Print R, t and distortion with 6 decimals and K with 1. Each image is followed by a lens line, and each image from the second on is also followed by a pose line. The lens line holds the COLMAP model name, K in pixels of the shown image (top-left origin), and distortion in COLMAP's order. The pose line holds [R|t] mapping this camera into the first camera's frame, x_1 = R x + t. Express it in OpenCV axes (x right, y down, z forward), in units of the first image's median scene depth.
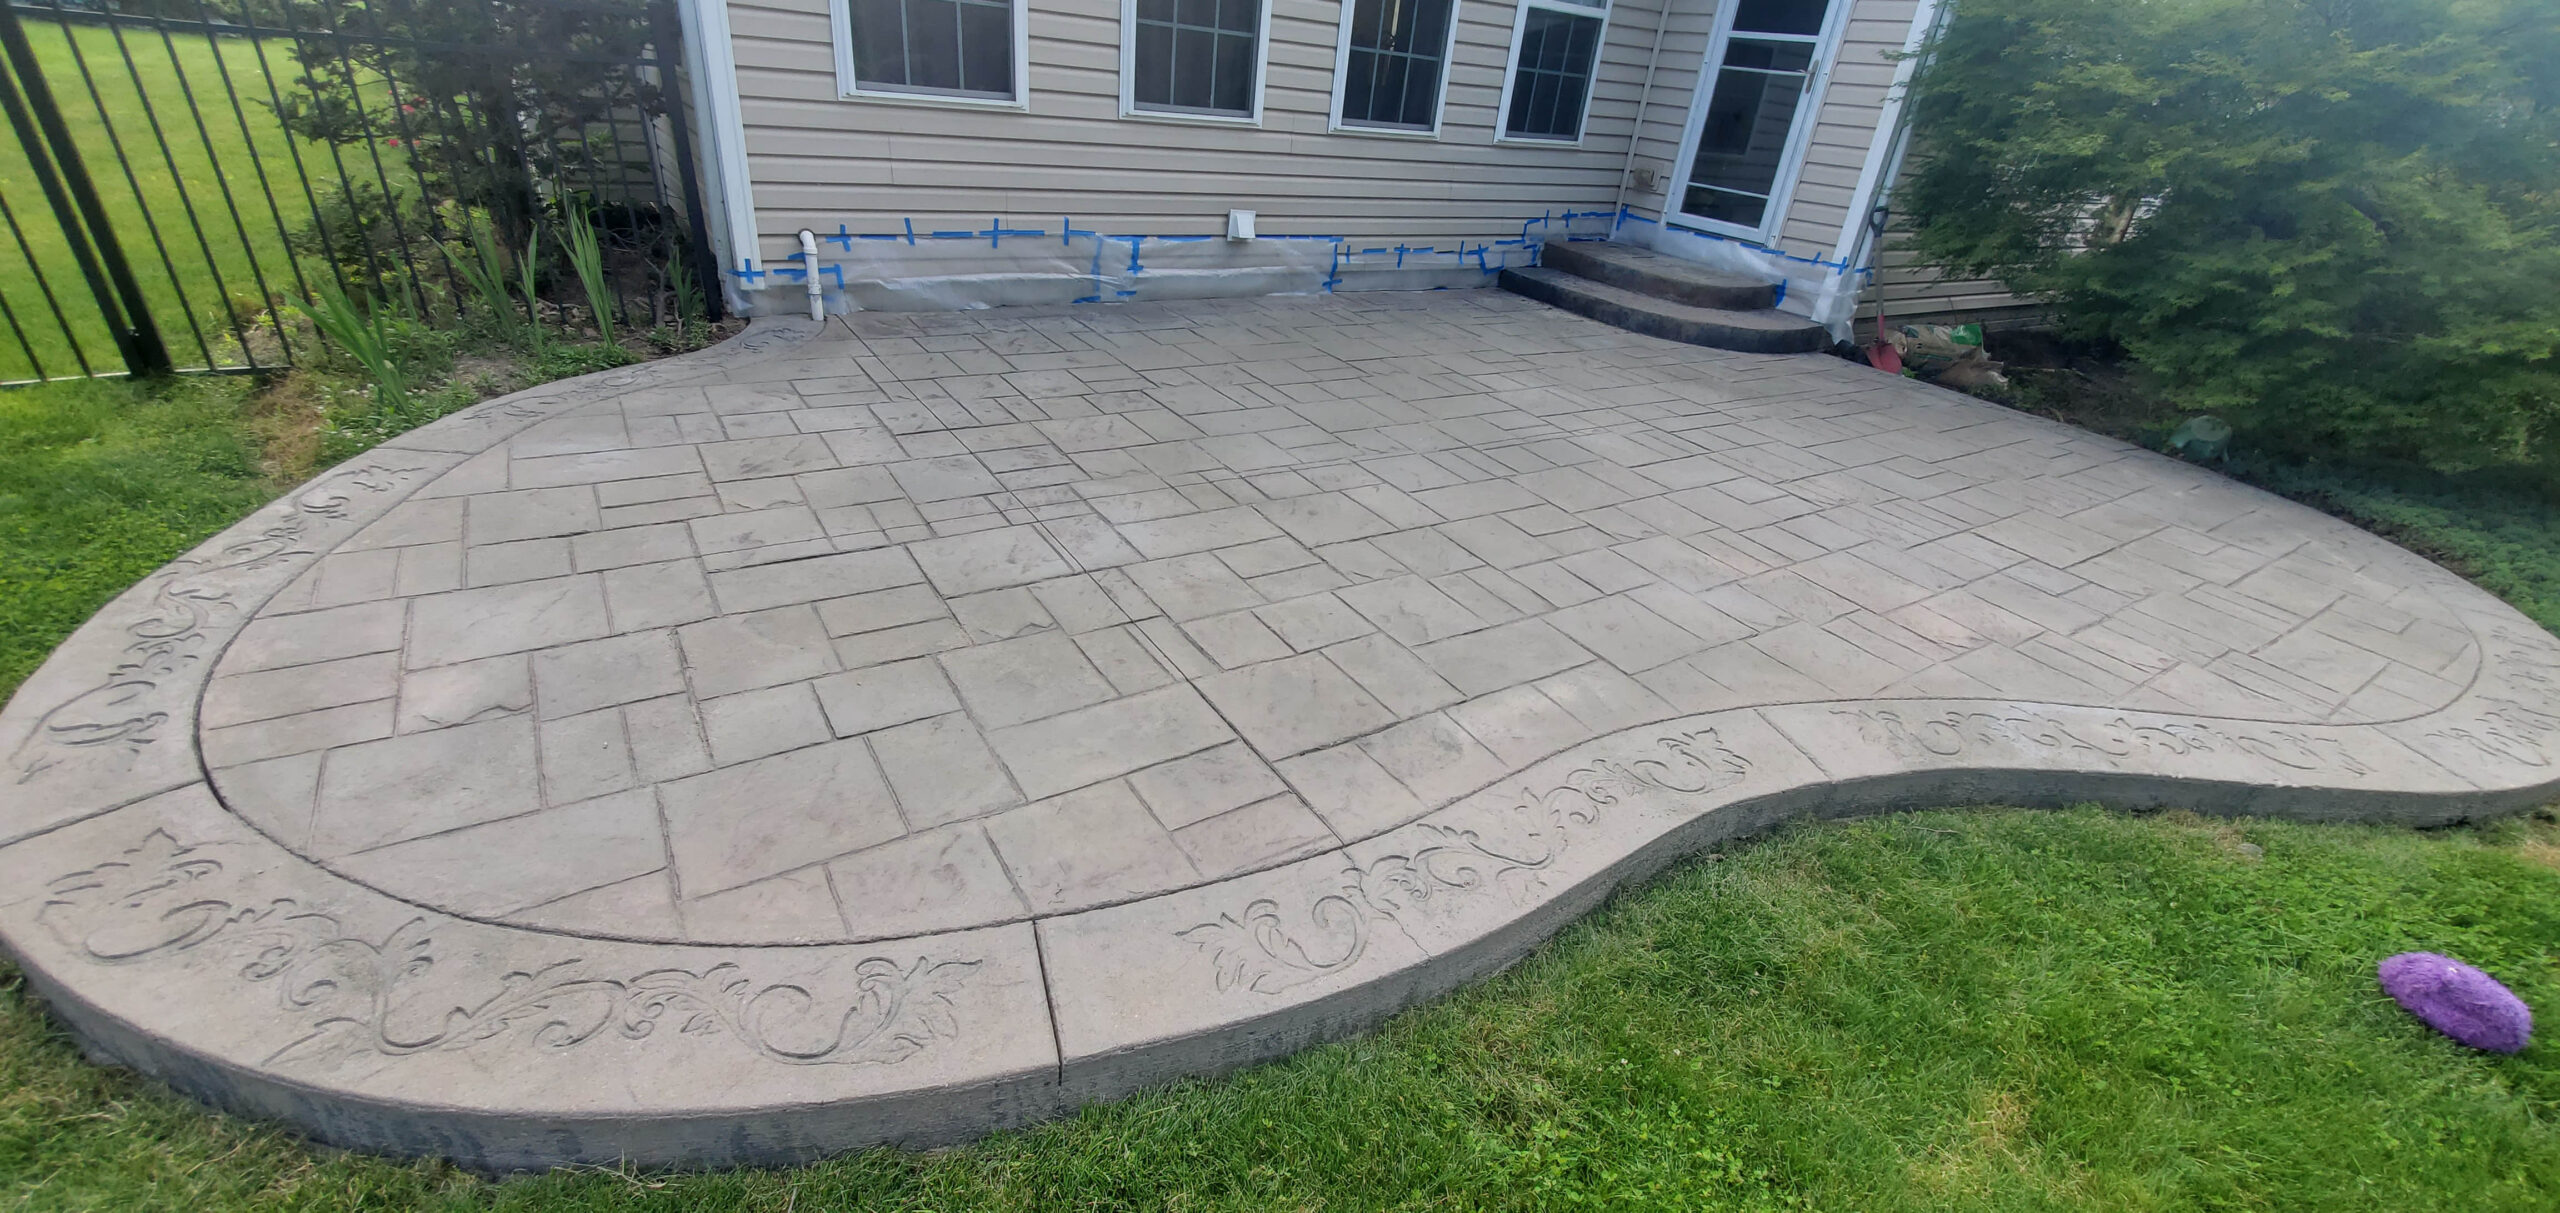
lens RADIAL K [[1001.6, 0, 1280.0], [0, 1001.6, 606.5], [0, 0, 1]] dist [0.007001, -0.000459]
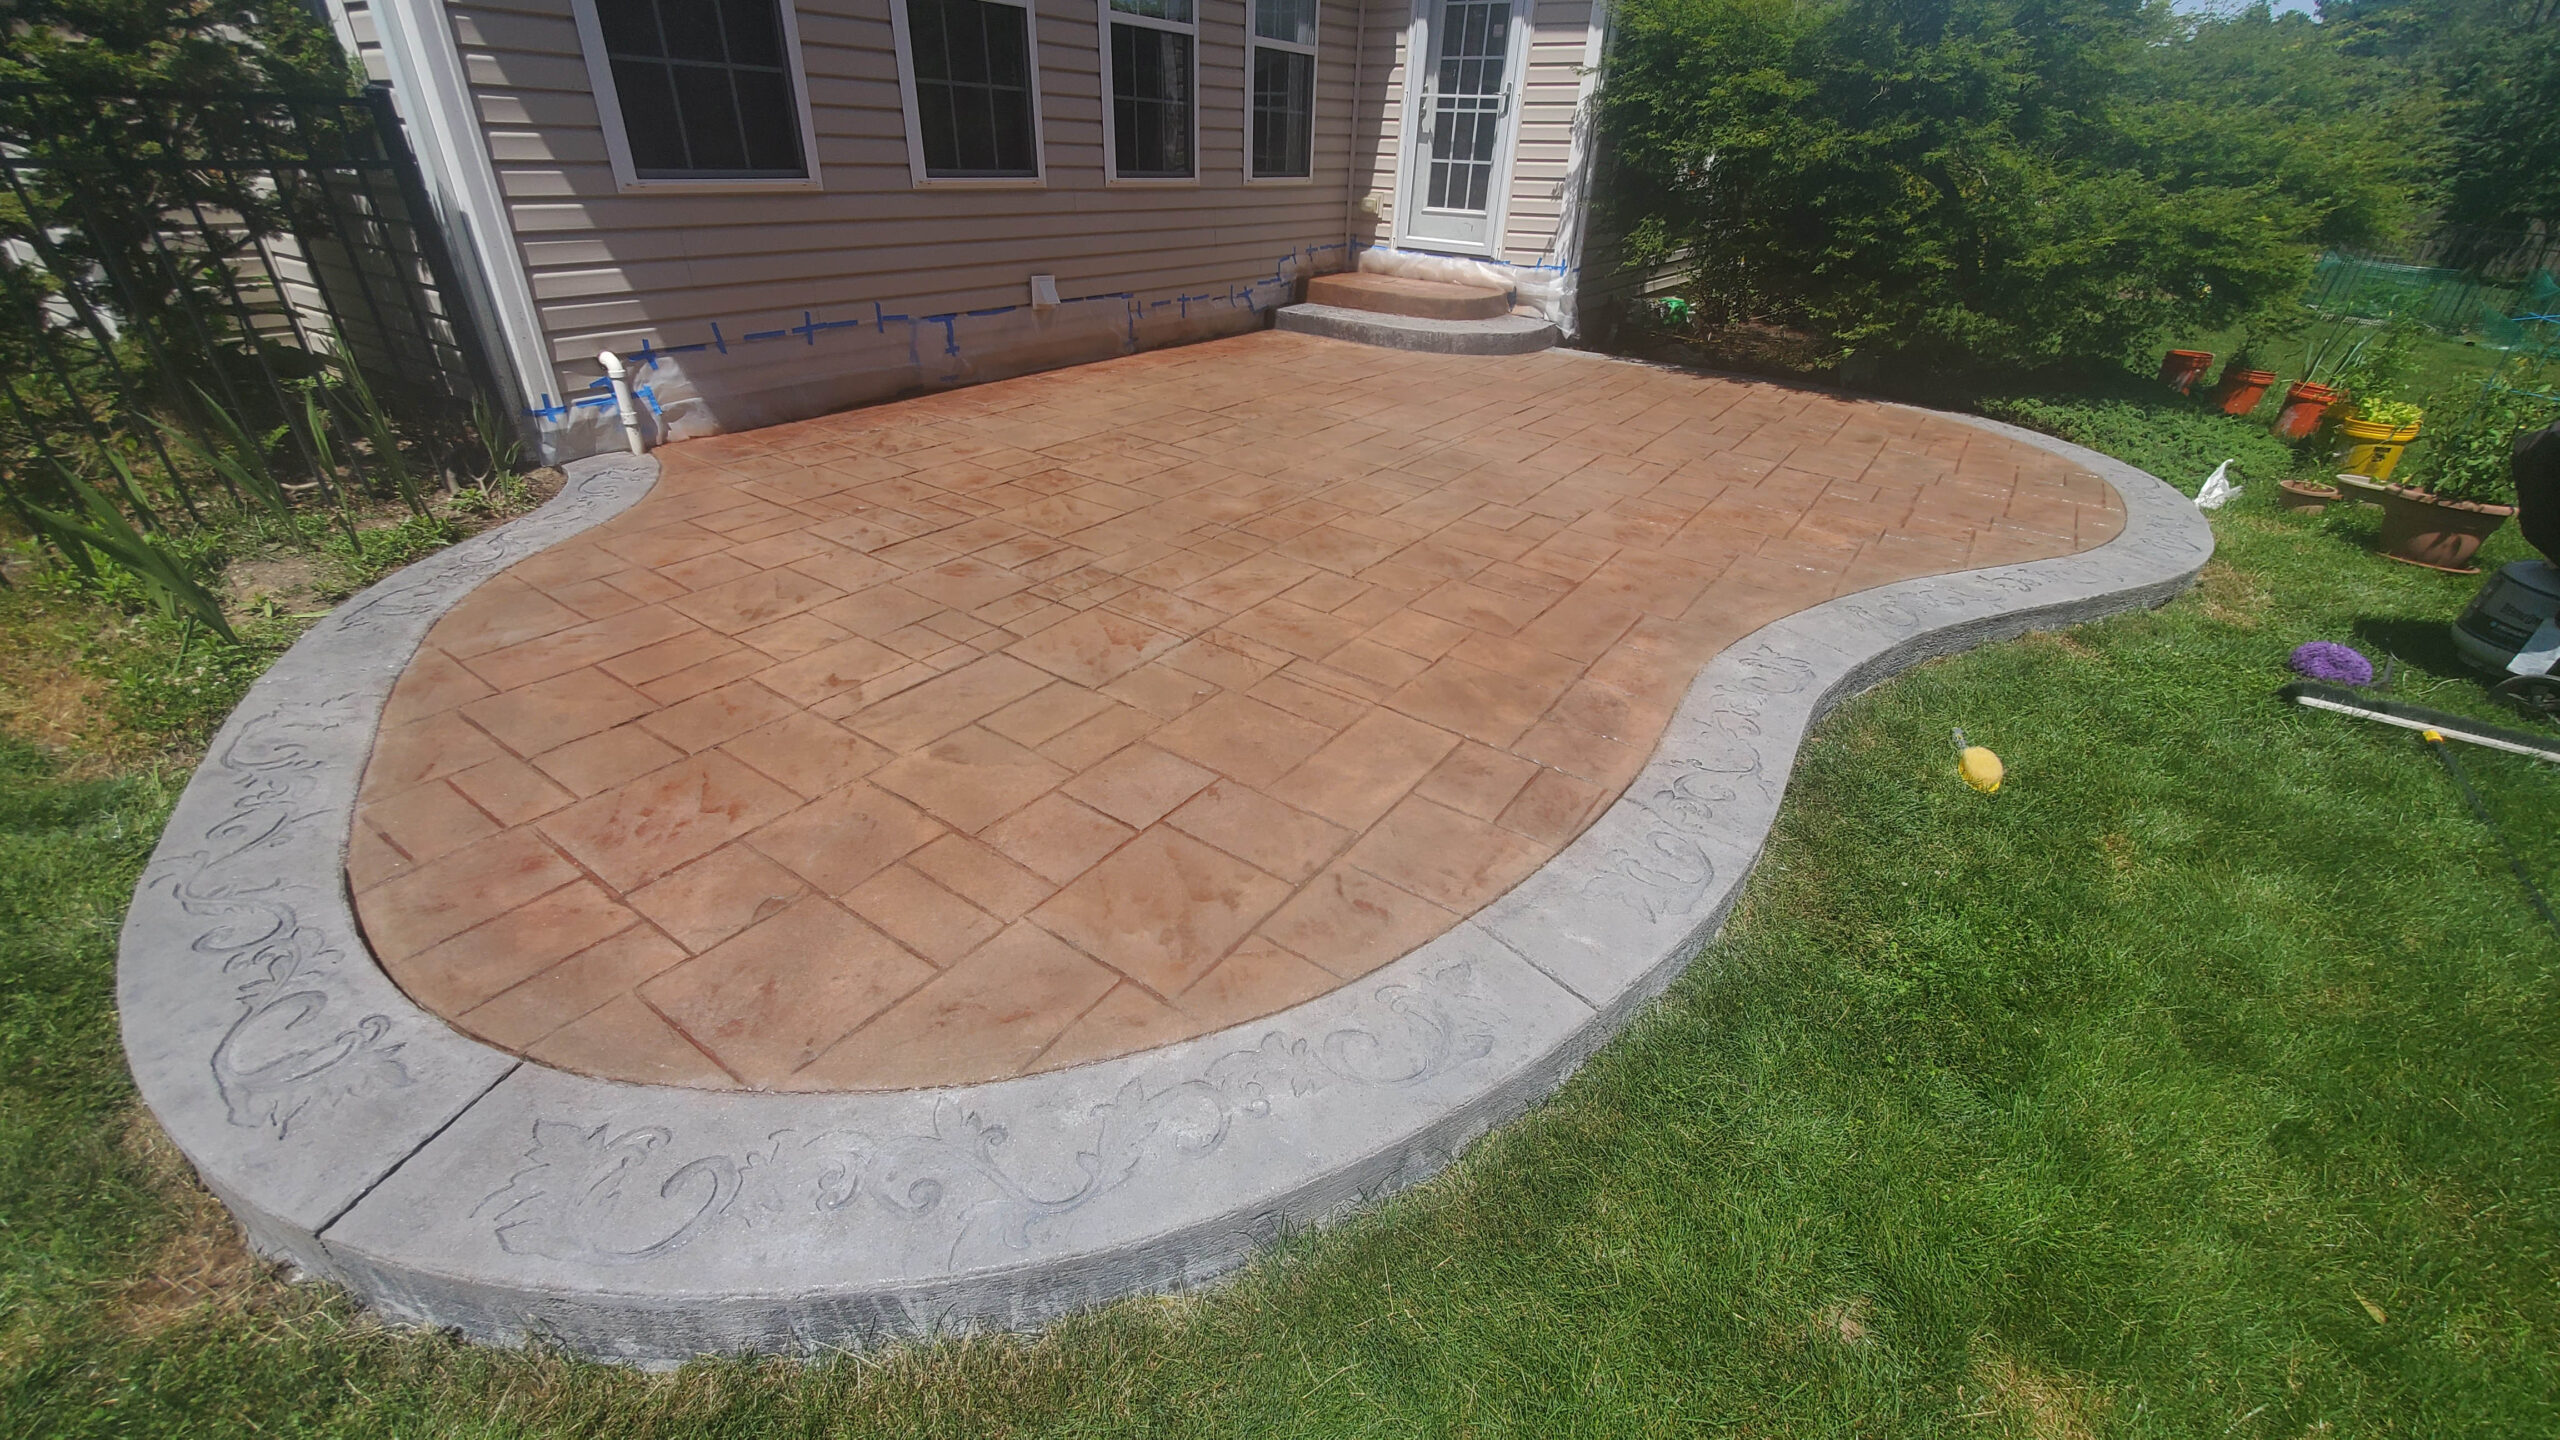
lens RADIAL K [[1013.4, 0, 1284.1], [0, 1013.4, 705.4], [0, 0, 1]] dist [0.021572, -0.000017]
pose [[0.930922, -0.232855, 0.281360, -0.215853], [0.223570, 0.972509, 0.065139, -0.007802], [-0.288793, 0.002264, 0.957389, -0.001746]]
